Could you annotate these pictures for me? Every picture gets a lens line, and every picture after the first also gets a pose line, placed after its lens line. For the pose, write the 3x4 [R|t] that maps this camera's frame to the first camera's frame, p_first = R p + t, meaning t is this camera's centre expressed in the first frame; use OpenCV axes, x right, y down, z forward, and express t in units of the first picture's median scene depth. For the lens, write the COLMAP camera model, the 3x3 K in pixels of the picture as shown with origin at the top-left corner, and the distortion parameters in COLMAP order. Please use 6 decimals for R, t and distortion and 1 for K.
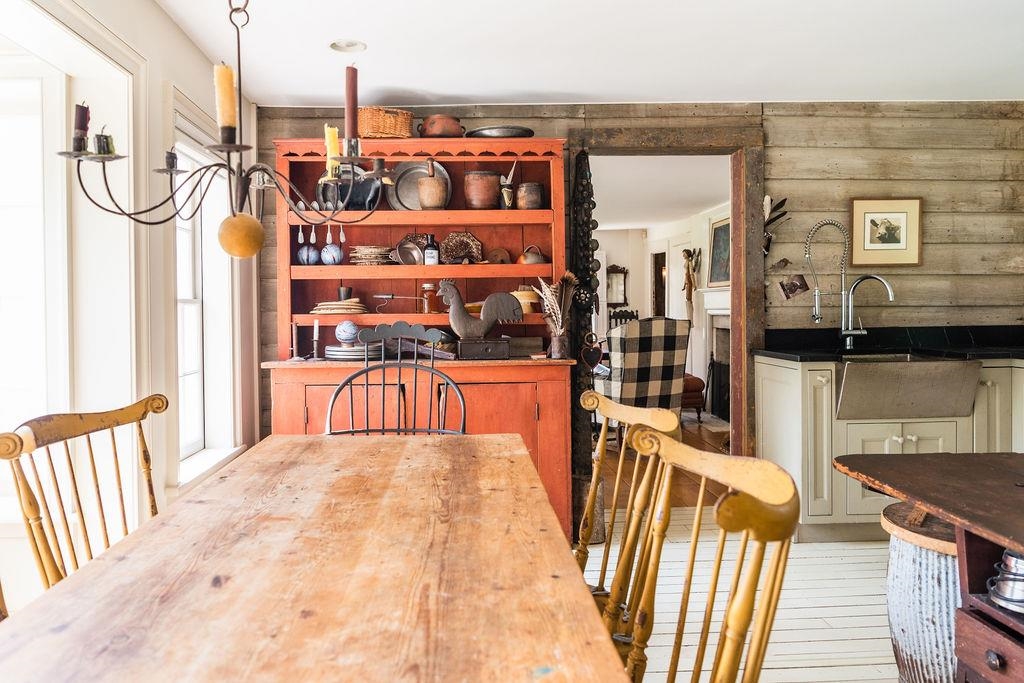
lens RADIAL K [[746.5, 0, 510.0], [0, 746.5, 327.1], [0, 0, 1]] dist [0.000816, 0.004185]
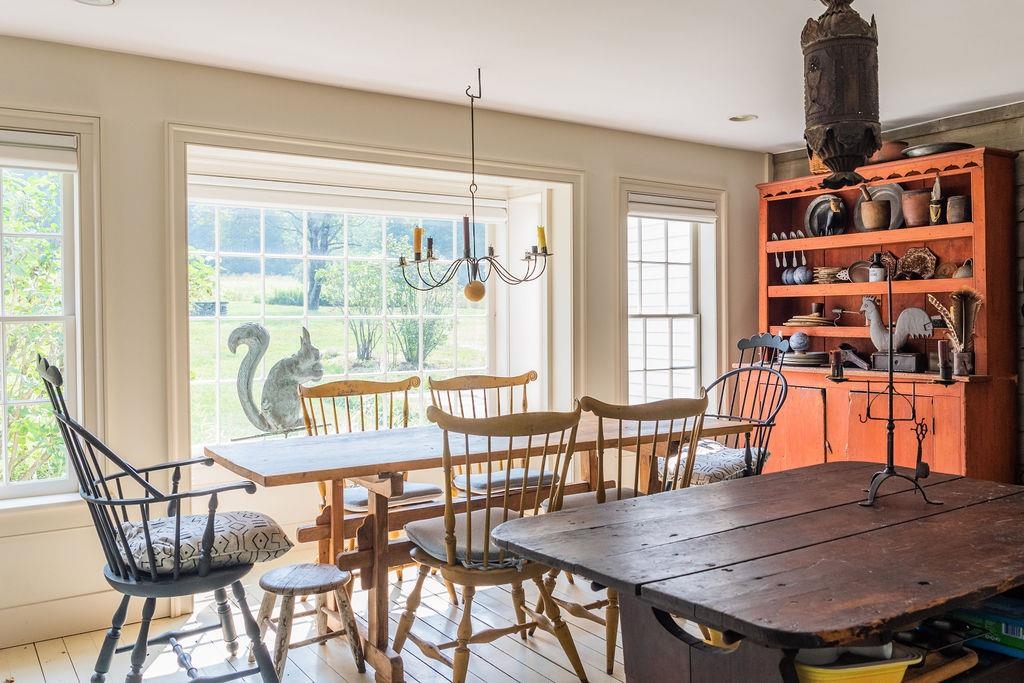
lens RADIAL K [[746.5, 0, 510.0], [0, 746.5, 327.1], [0, 0, 1]] dist [0.000816, 0.004185]
pose [[0.552751, 0.014360, -0.833223, 0.501119], [-0.019540, 0.999800, 0.004268, -0.012057], [0.833117, 0.013922, 0.552921, -0.034412]]
